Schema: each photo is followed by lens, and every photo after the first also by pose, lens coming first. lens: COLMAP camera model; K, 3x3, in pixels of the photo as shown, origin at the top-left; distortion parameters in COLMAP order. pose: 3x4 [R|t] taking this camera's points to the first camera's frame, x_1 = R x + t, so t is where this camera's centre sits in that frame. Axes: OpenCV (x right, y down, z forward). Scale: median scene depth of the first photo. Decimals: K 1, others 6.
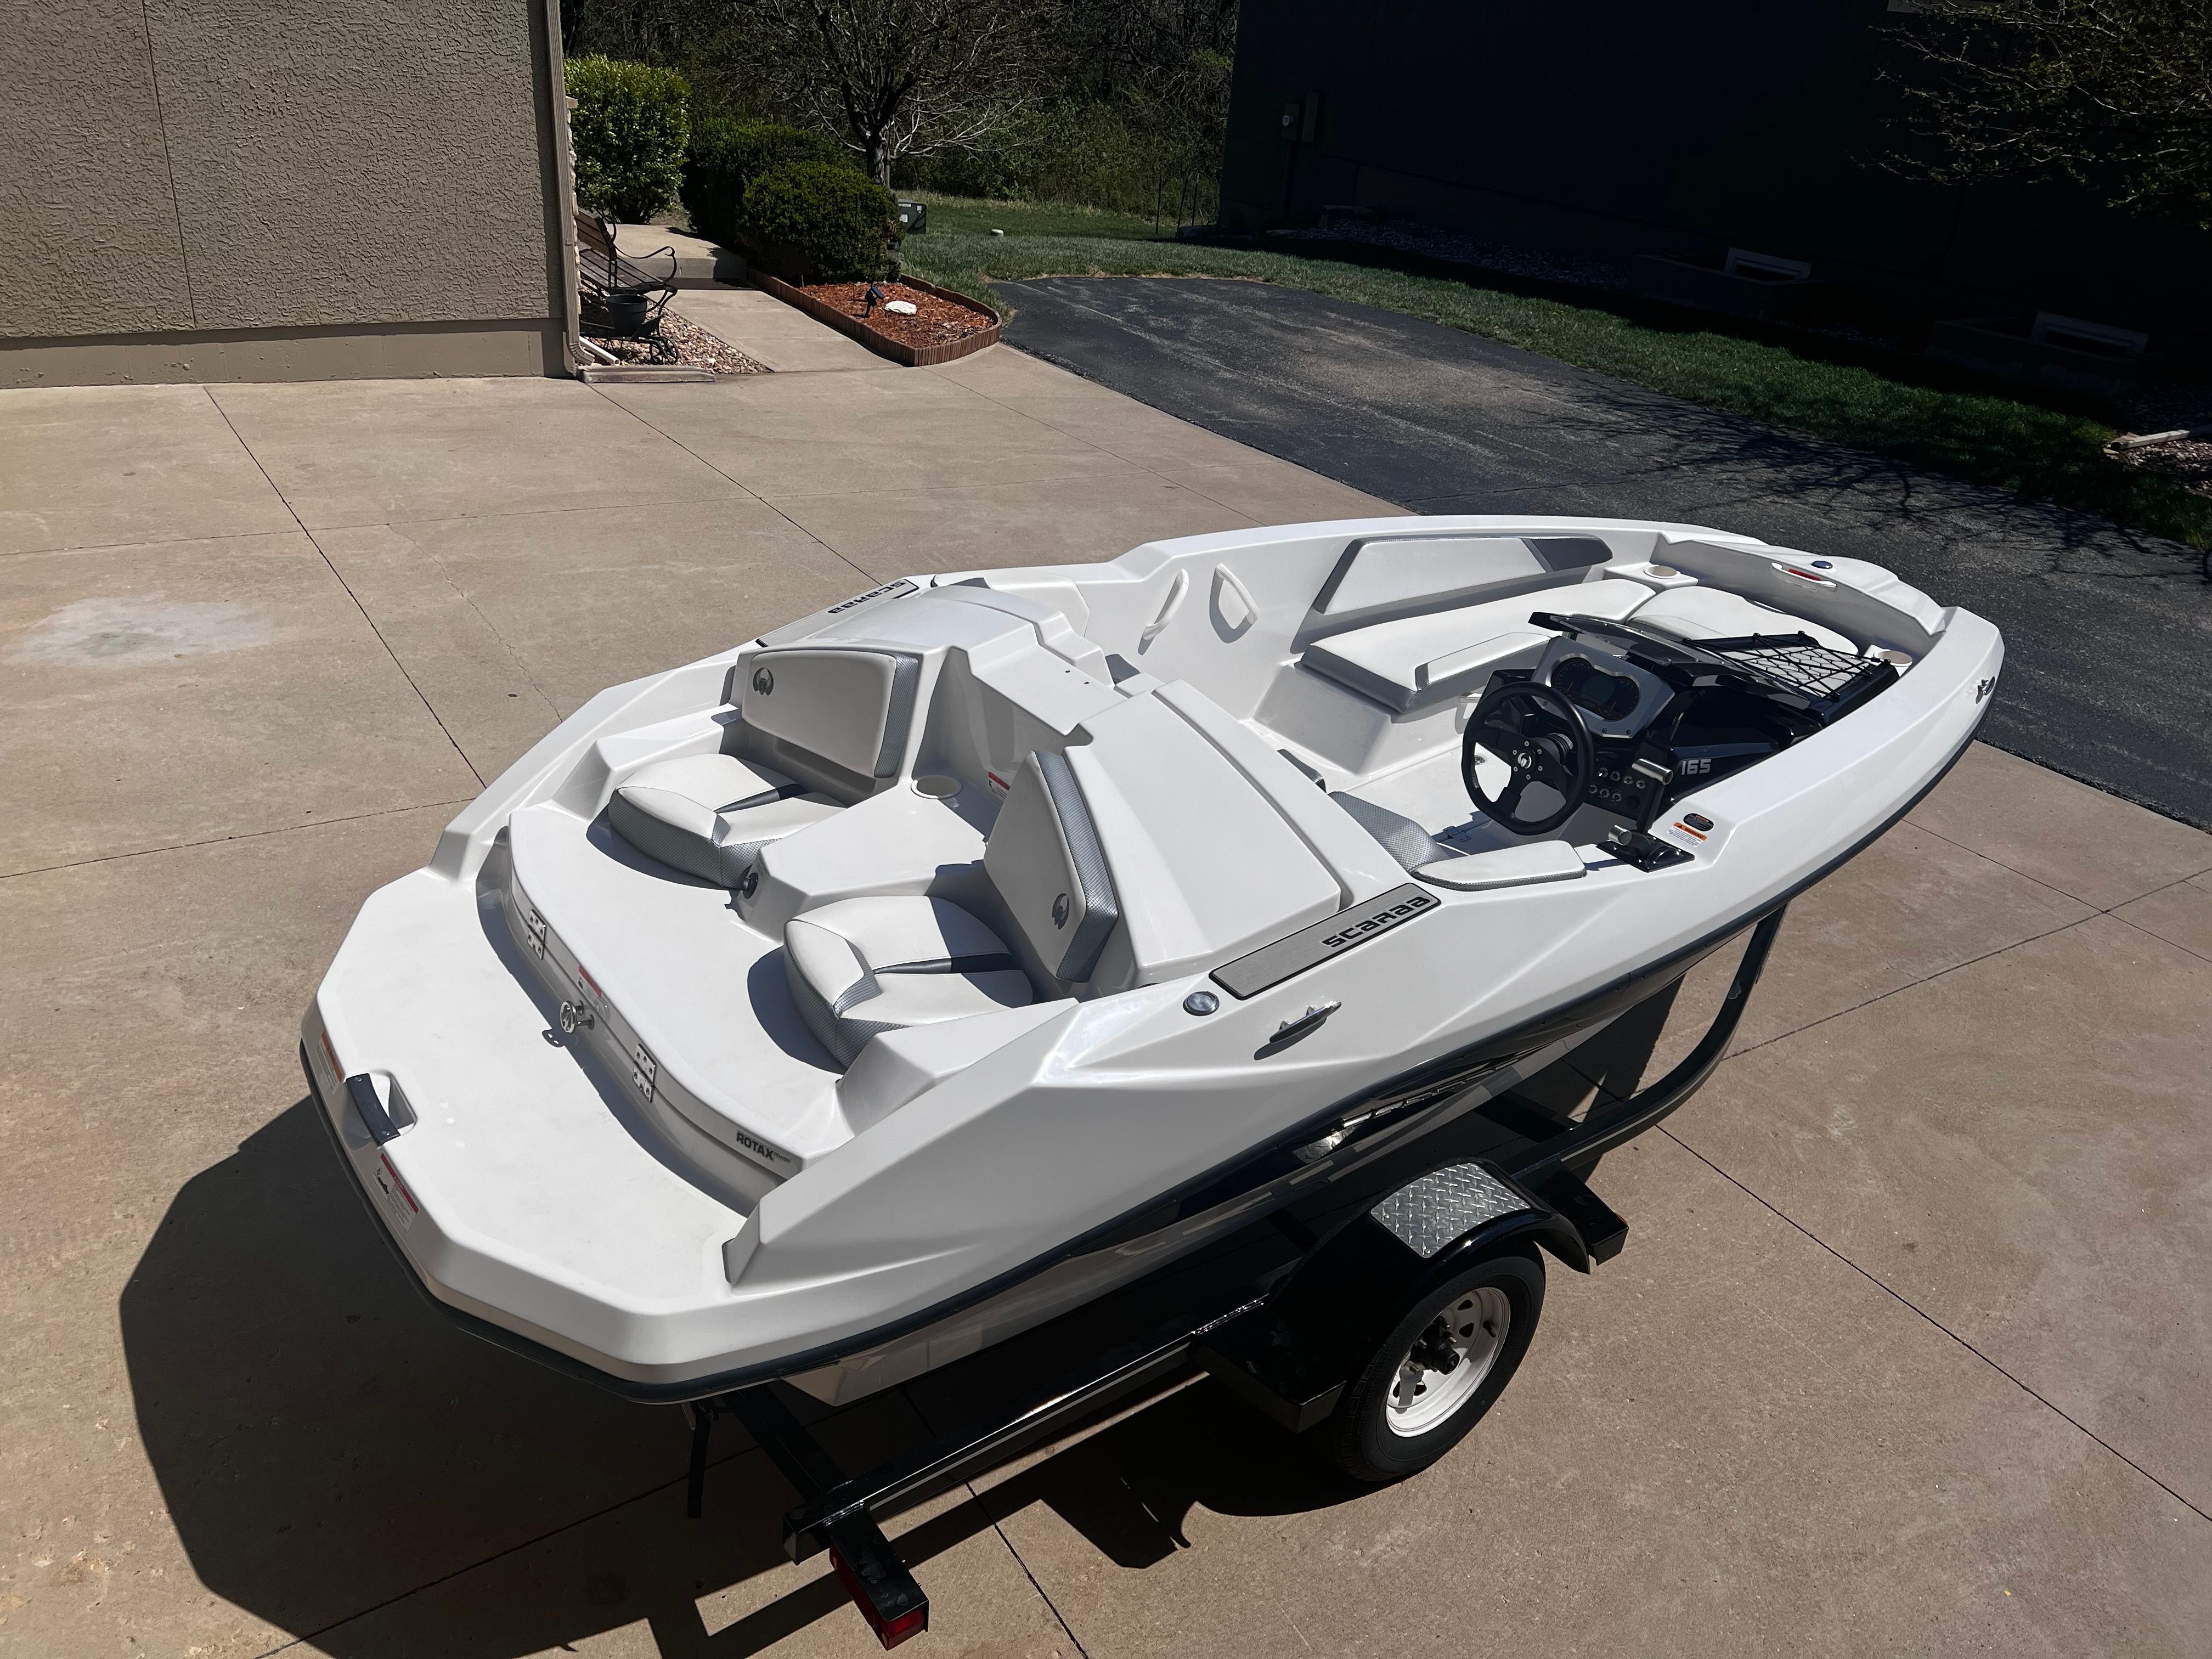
lens RADIAL K [[1653.6, 0, 1080.9], [0, 1653.6, 820.4], [0, 0, 1]] dist [0.052026, -0.055464]
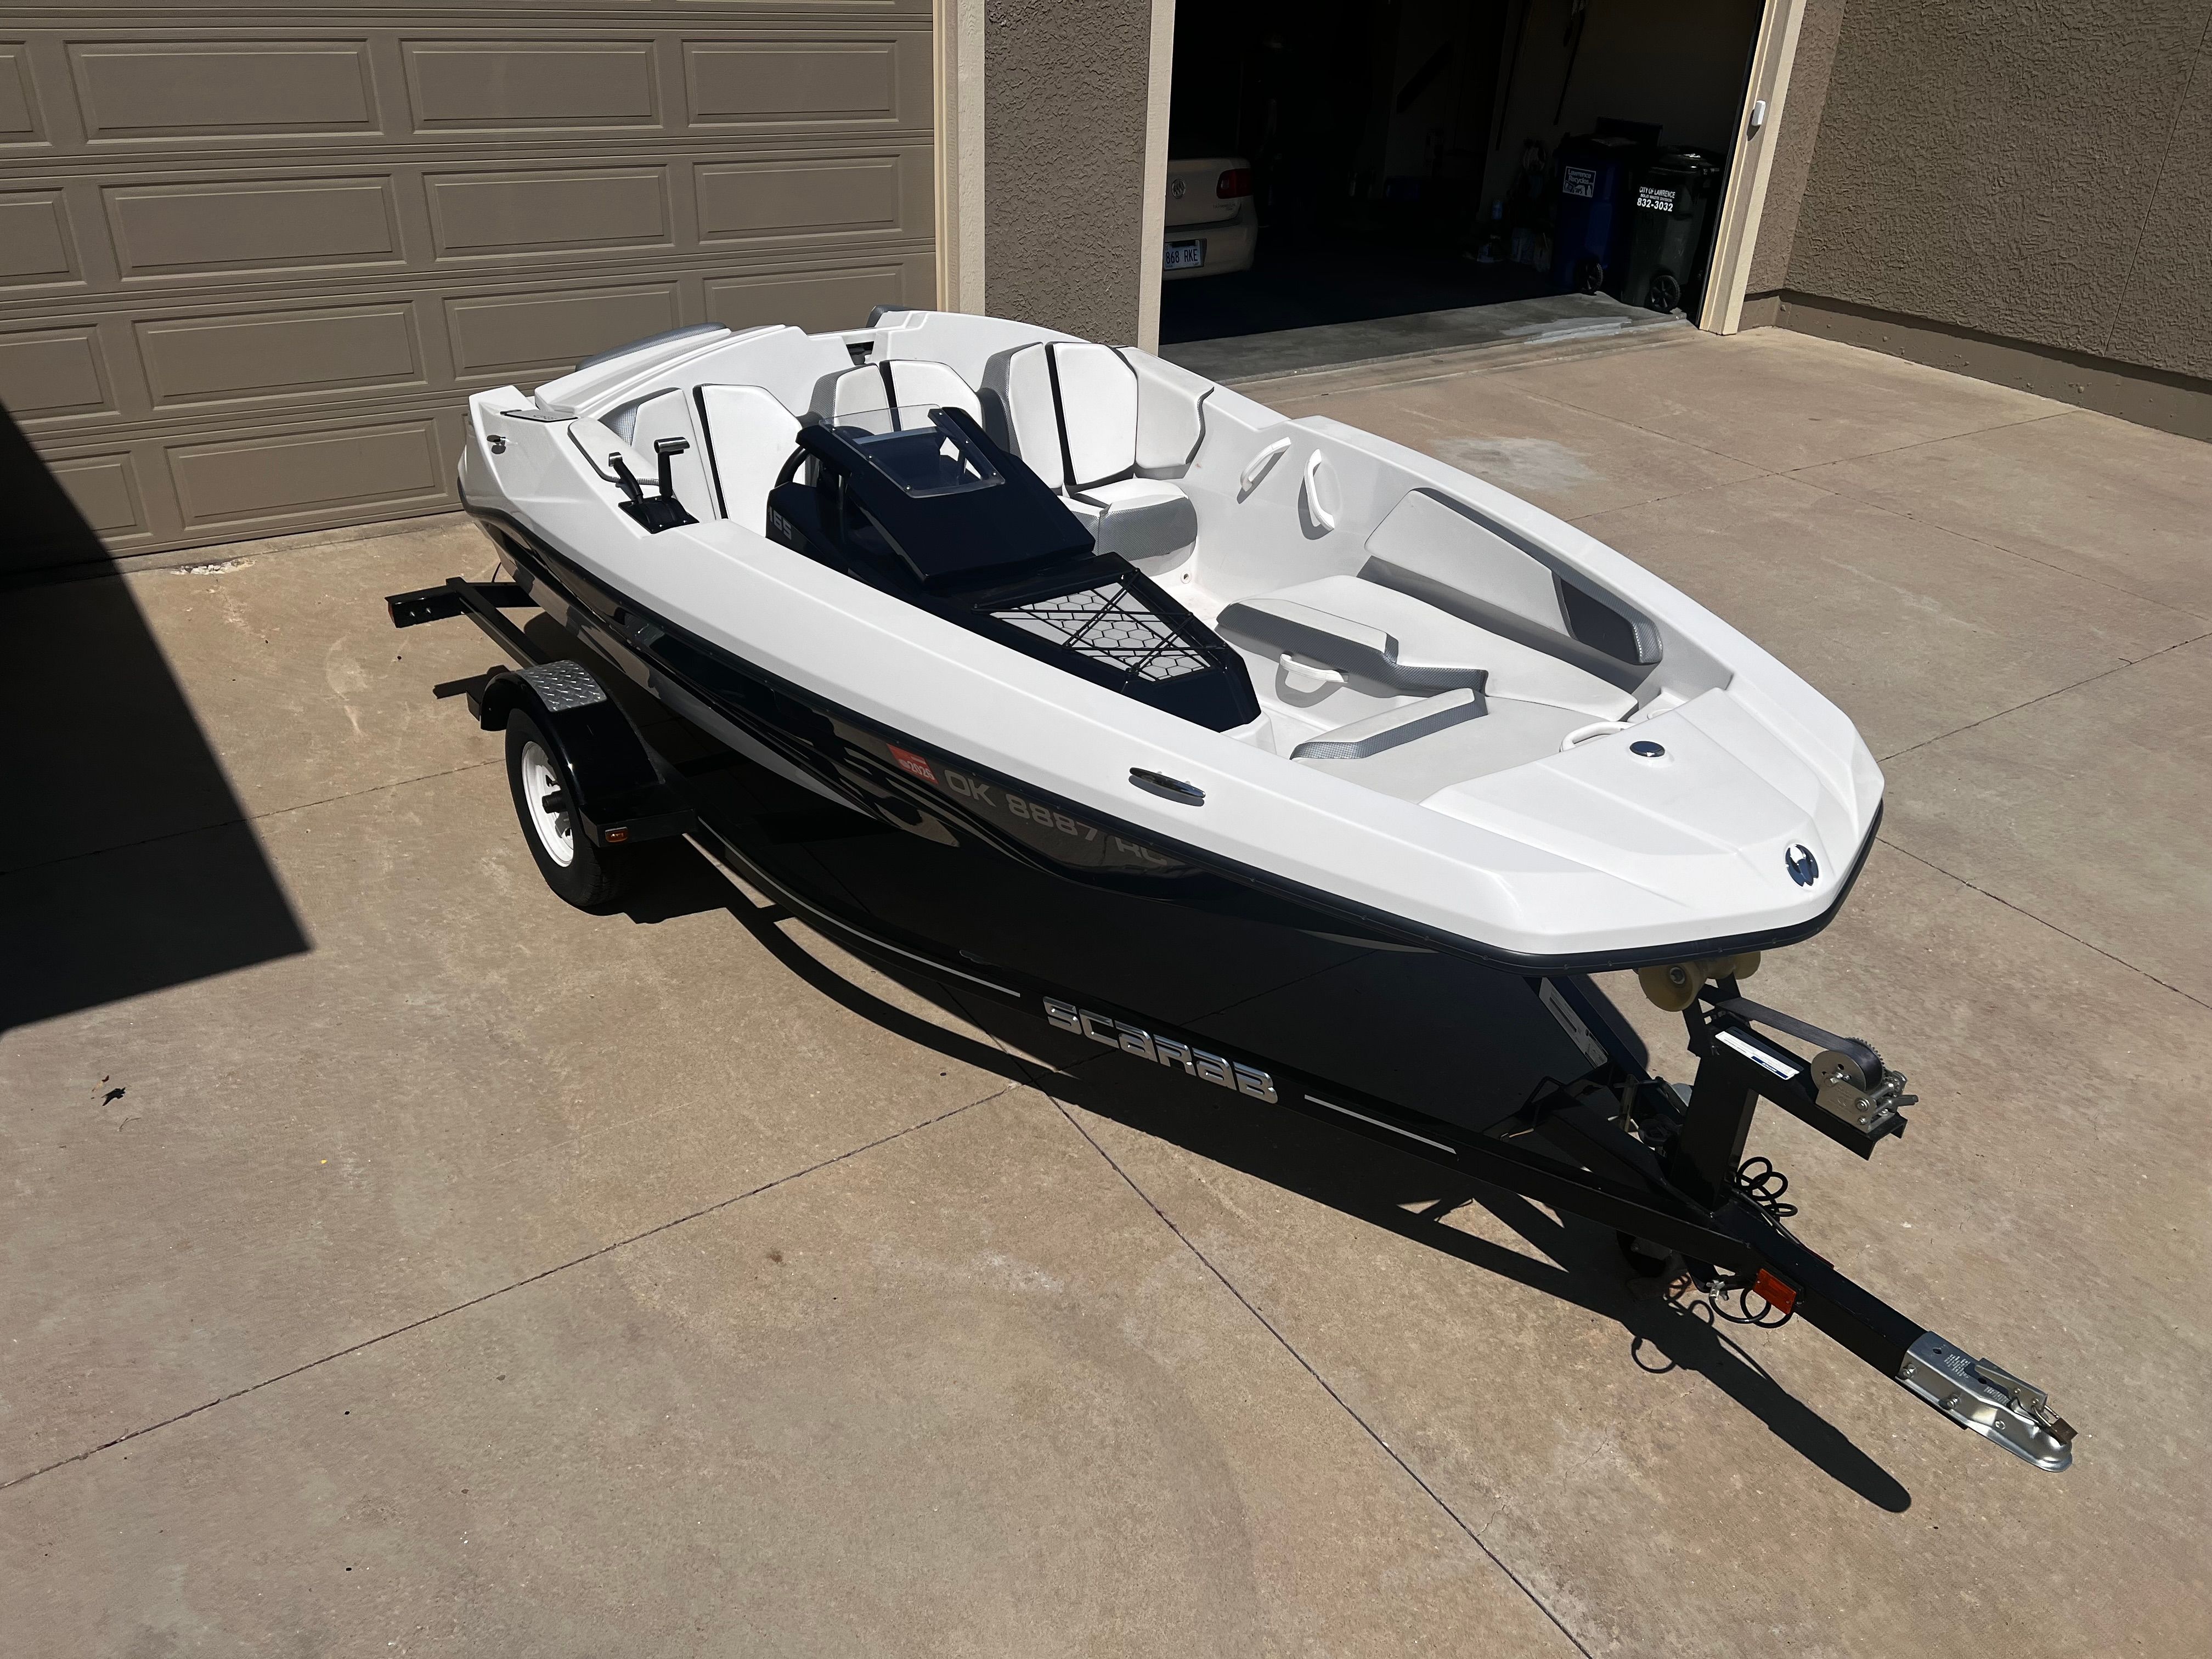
lens RADIAL K [[1653.6, 0, 1110.9], [0, 1653.6, 833.0], [0, 0, 1]] dist [0.052026, -0.055464]
pose [[0.026606, 0.419405, -0.907409, 0.631943], [-0.495169, 0.794071, 0.352502, -0.155971], [0.868389, 0.439943, 0.228804, 0.468610]]
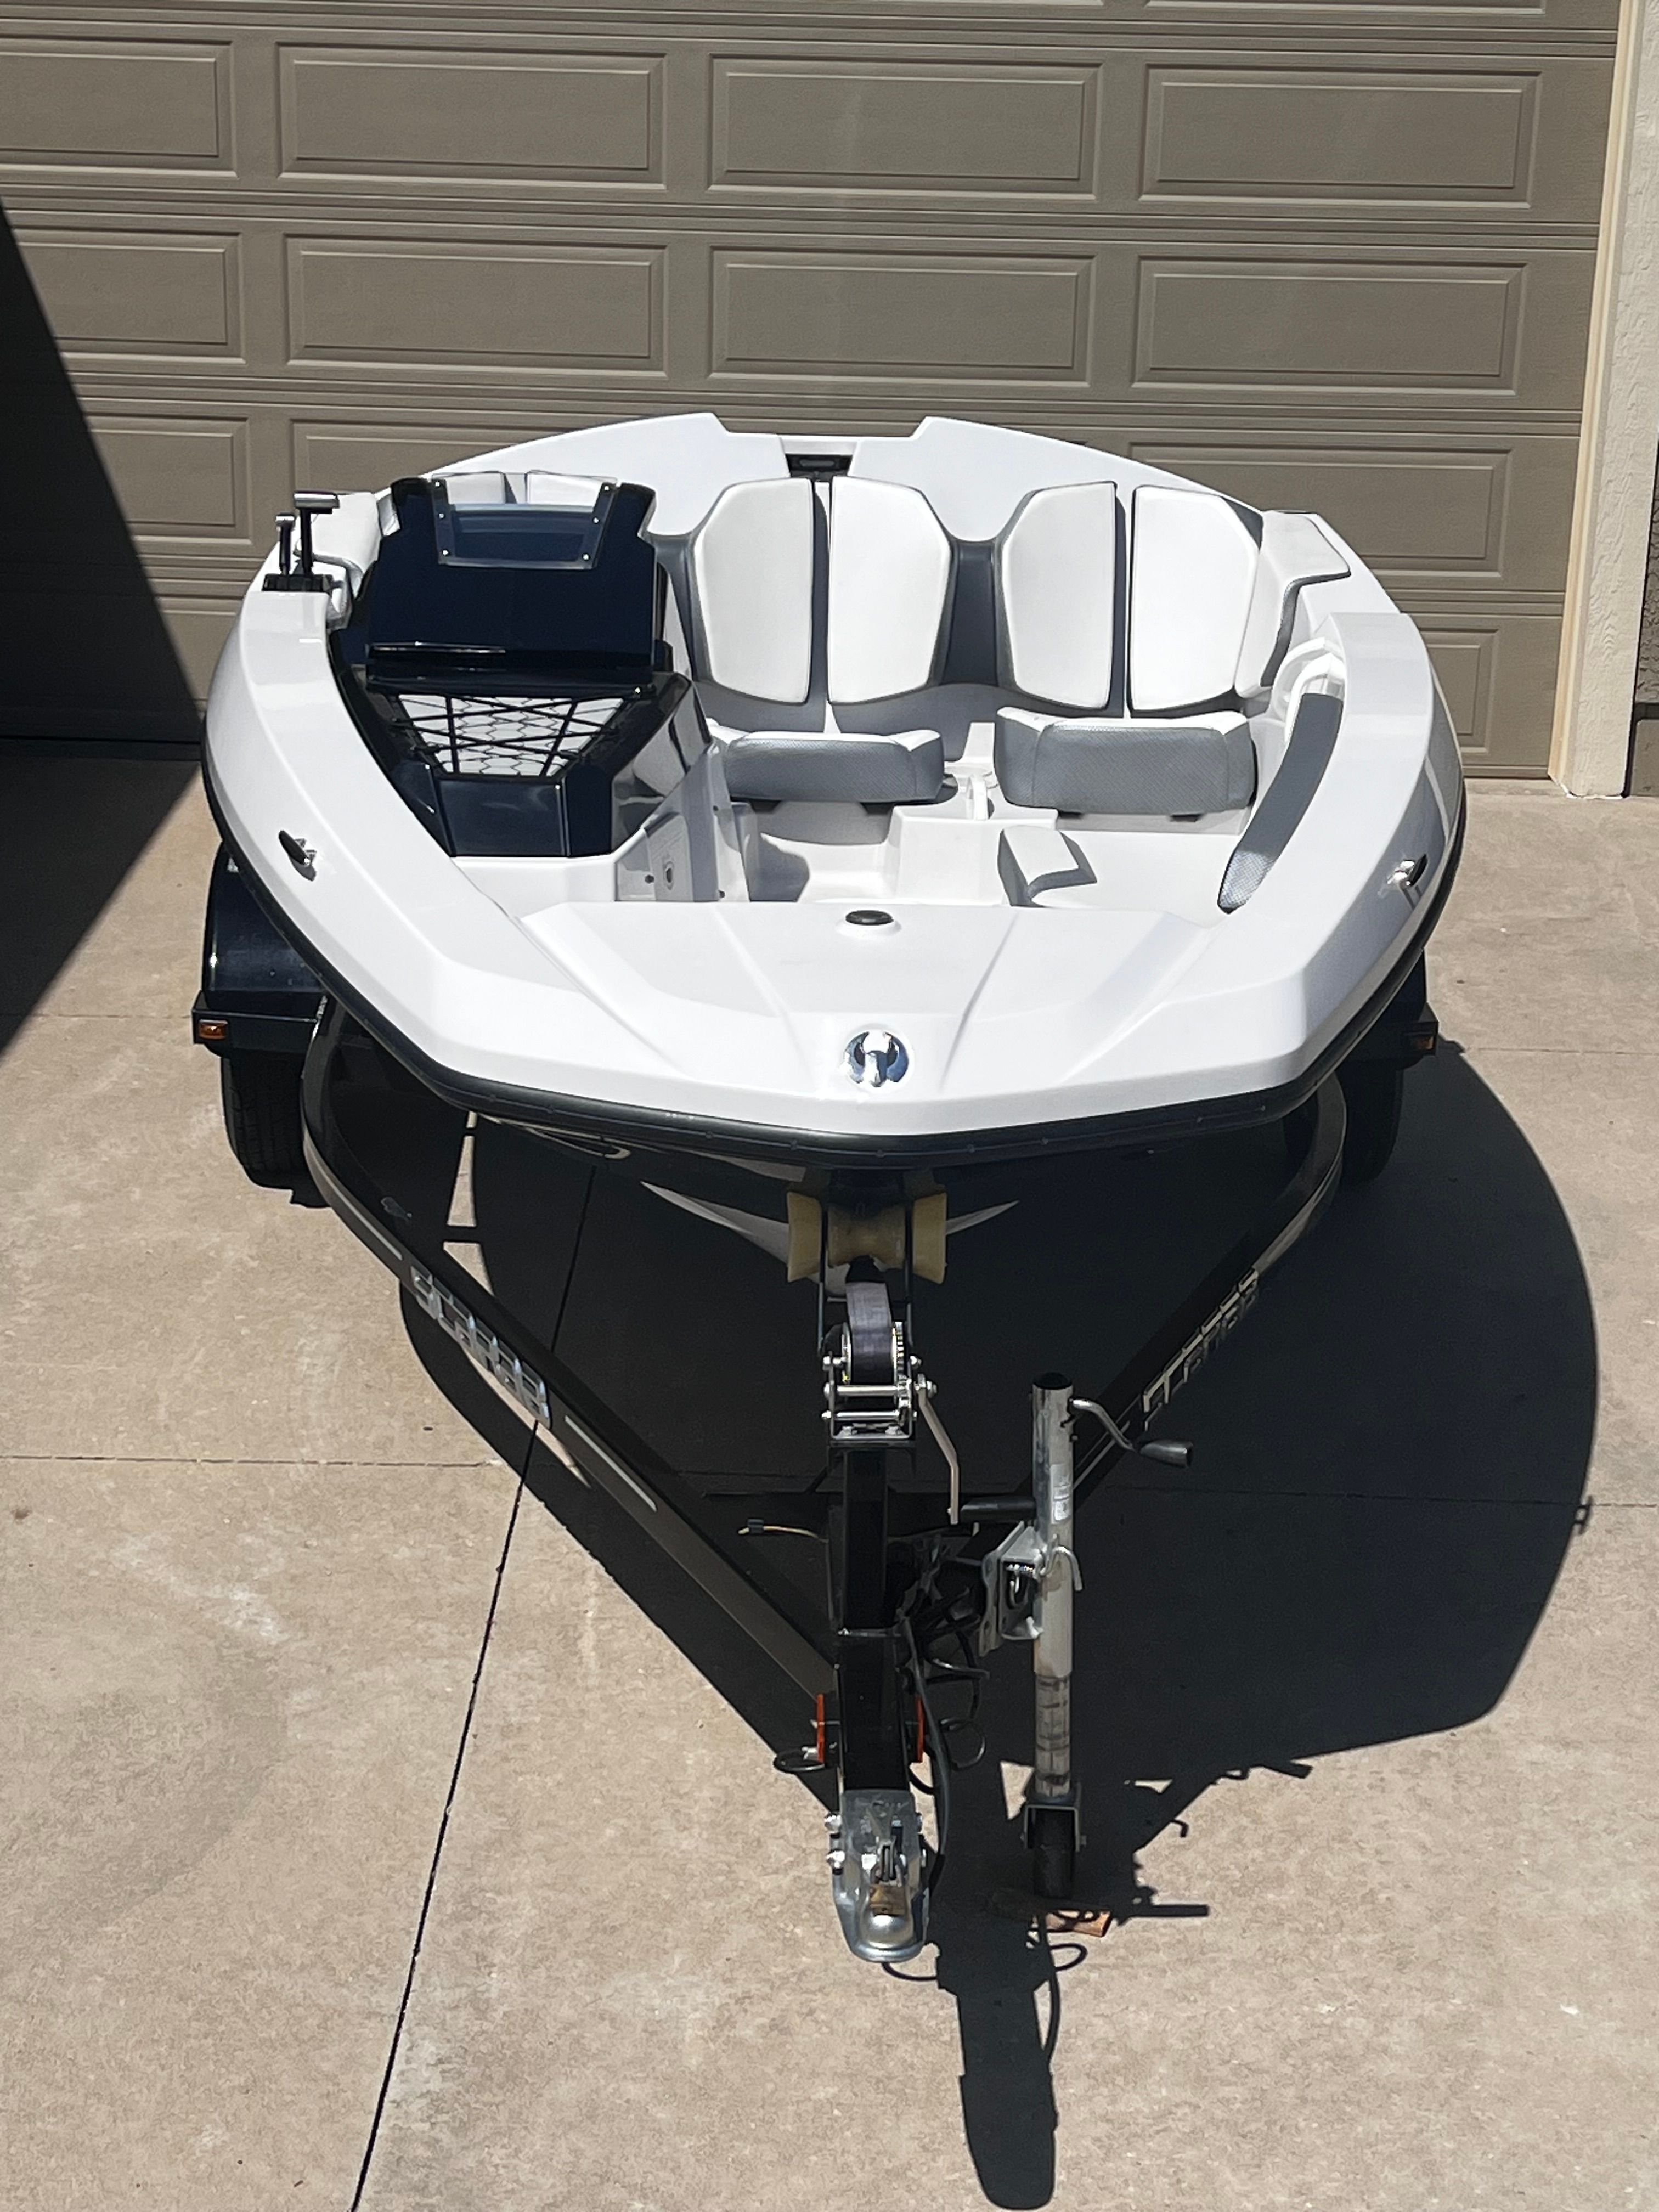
lens RADIAL K [[3801.1, 0, 798.6], [0, 3801.1, 1112.2], [0, 0, 1]] dist [0.108268, 0.000000]
pose [[-0.568479, 0.177905, -0.803232, 0.781499], [-0.436987, 0.761925, 0.478029, -0.356860], [0.697046, 0.622752, -0.355397, 0.873723]]
